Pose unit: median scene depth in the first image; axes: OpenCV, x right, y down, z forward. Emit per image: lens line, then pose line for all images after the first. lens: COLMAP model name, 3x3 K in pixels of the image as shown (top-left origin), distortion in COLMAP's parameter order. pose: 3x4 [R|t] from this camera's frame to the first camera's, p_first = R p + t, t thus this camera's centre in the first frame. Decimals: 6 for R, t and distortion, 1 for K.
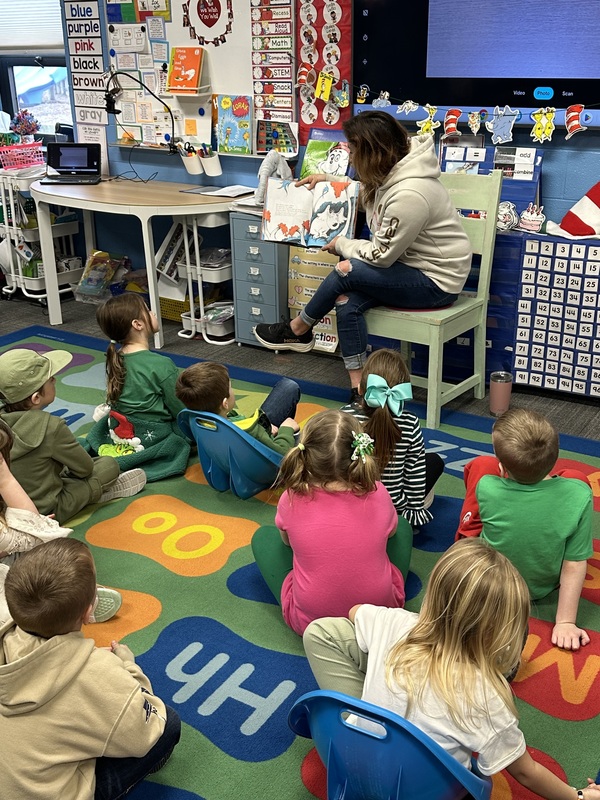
lens RADIAL K [[886.5, 0, 295.8], [0, 886.5, 420.1], [0, 0, 1]] dist [0.006185, 0.000000]
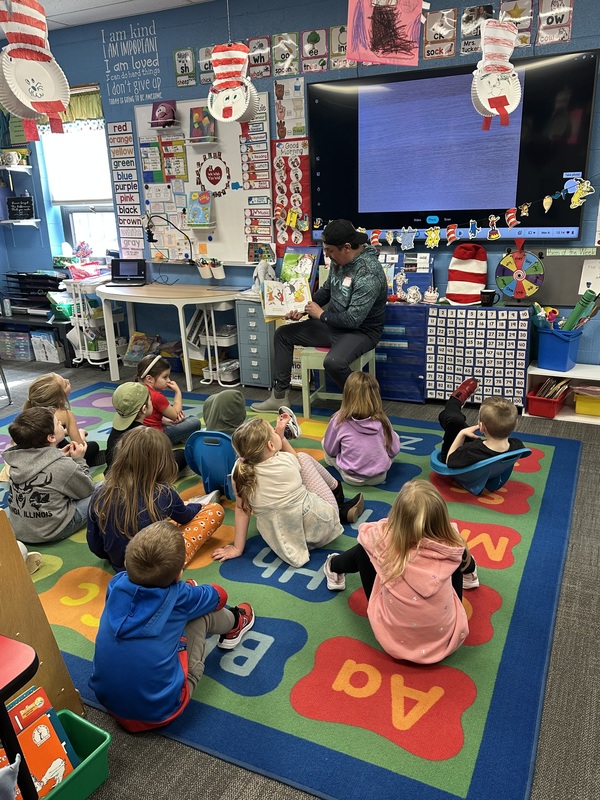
lens RADIAL K [[651.6, 0, 295.4], [0, 651.6, 404.7], [0, 0, 1]] dist [0.042662, -0.081035]
pose [[0.994661, -0.050747, 0.089854, -0.080172], [0.058571, 0.994512, -0.086692, 0.049606], [-0.084962, 0.091492, 0.992175, -0.117883]]
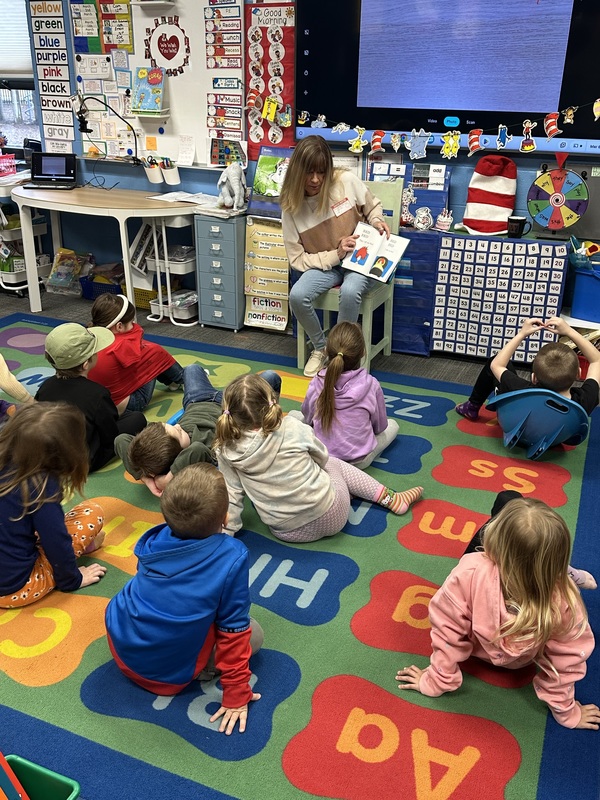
lens RADIAL K [[761.0, 0, 301.2], [0, 761.0, 418.9], [0, 0, 1]] dist [-0.011218, 0.000000]
pose [[0.987273, -0.035653, 0.154988, -0.098525], [0.032277, 0.999185, 0.024247, 0.021524], [-0.155726, -0.018936, 0.987619, -0.045874]]
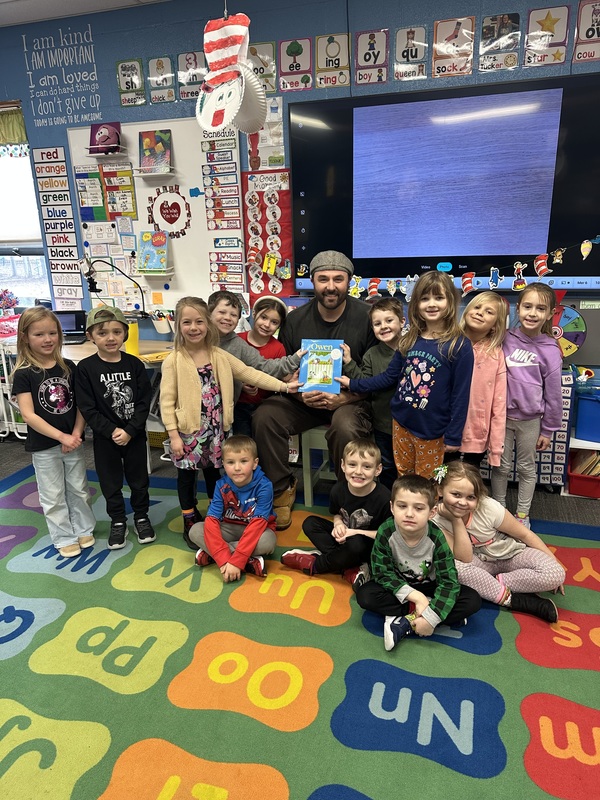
lens RADIAL K [[574.3, 0, 308.1], [0, 574.3, 402.9], [0, 0, 1]] dist [0.018713, -0.033748]
pose [[0.964880, -0.085852, 0.248264, -0.137990], [0.114173, 0.988211, -0.102002, -0.075870], [-0.236580, 0.126765, 0.963307, 0.176424]]
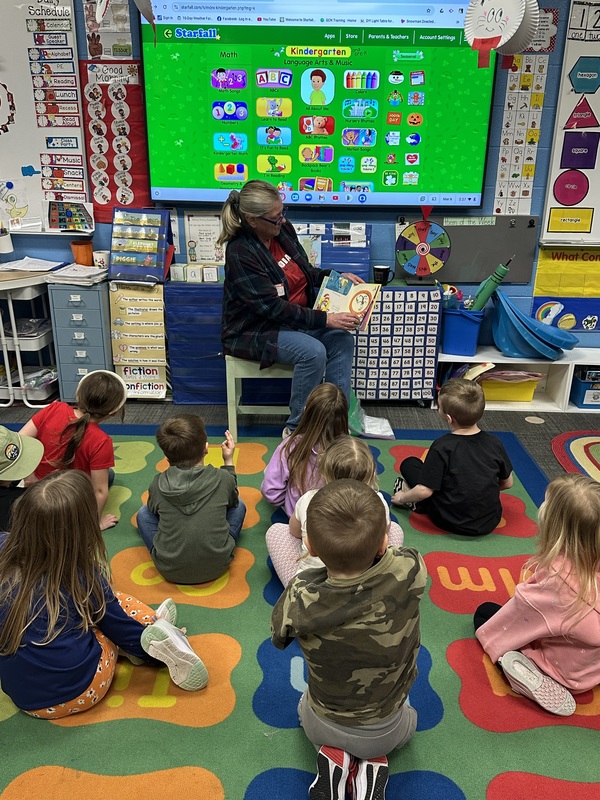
lens RADIAL K [[717.0, 0, 309.7], [0, 717.0, 404.8], [0, 0, 1]] dist [0.076236, -0.159014]
pose [[0.851079, -0.151543, 0.502692, -0.263686], [0.176300, 0.984335, -0.001742, -0.030374], [-0.494553, 0.090107, 0.864464, 0.084597]]
